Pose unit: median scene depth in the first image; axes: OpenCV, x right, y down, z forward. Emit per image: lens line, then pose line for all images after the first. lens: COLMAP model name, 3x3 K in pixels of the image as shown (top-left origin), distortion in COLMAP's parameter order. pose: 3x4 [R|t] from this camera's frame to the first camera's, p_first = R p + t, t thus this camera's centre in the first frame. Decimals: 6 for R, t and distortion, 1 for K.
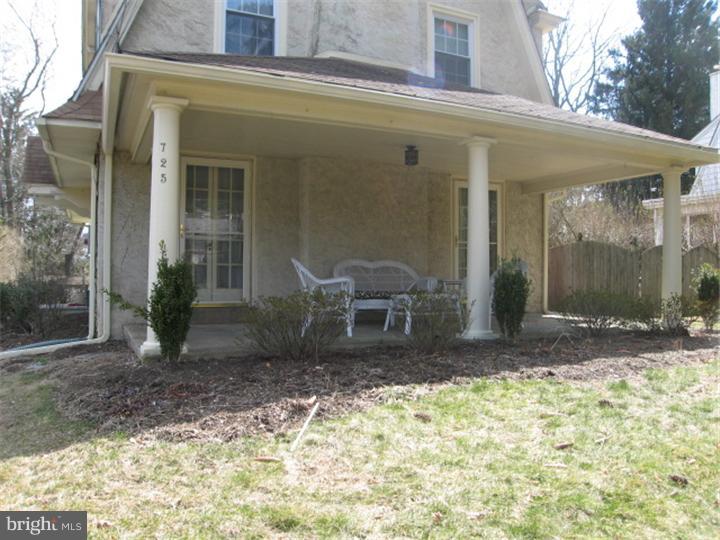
lens RADIAL K [[597.3, 0, 359.5], [0, 597.3, 270.0], [0, 0, 1]] dist [-0.115664, 0.072651]
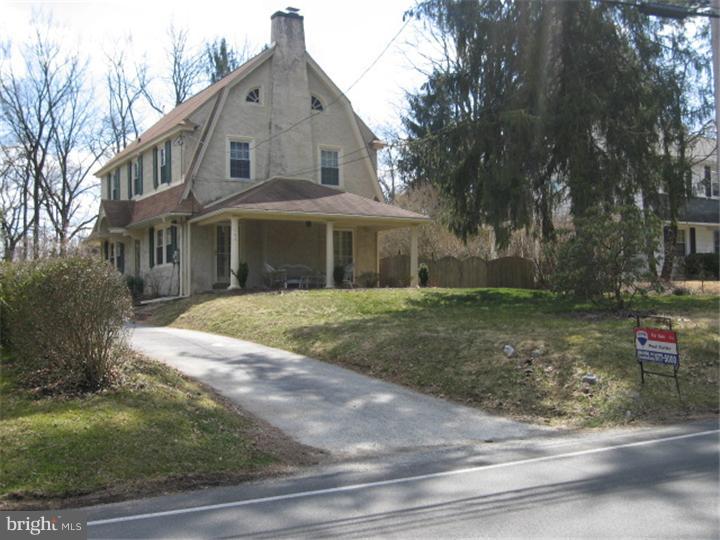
lens RADIAL K [[597.3, 0, 359.2], [0, 597.3, 270.0], [0, 0, 1]] dist [-0.115664, 0.072651]
pose [[0.991184, -0.014183, 0.131728, -0.030028], [0.017642, 0.999528, -0.025133, 0.067715], [-0.131309, 0.027236, 0.990967, -1.313392]]
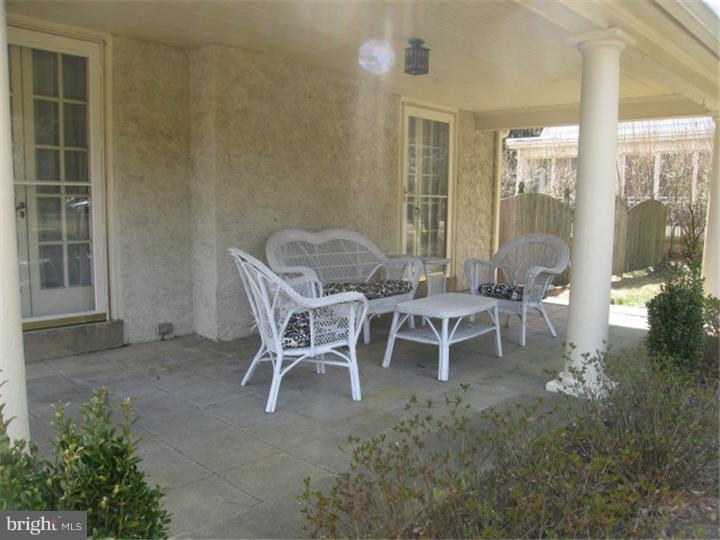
lens RADIAL K [[597.3, 0, 362.6], [0, 597.3, 275.6], [0, 0, 1]] dist [-0.115664, 0.072651]
pose [[0.937783, -0.030195, 0.345907, -0.145769], [-0.015706, 0.991503, 0.129132, -0.049635], [-0.346867, -0.126531, 0.929340, 0.412815]]
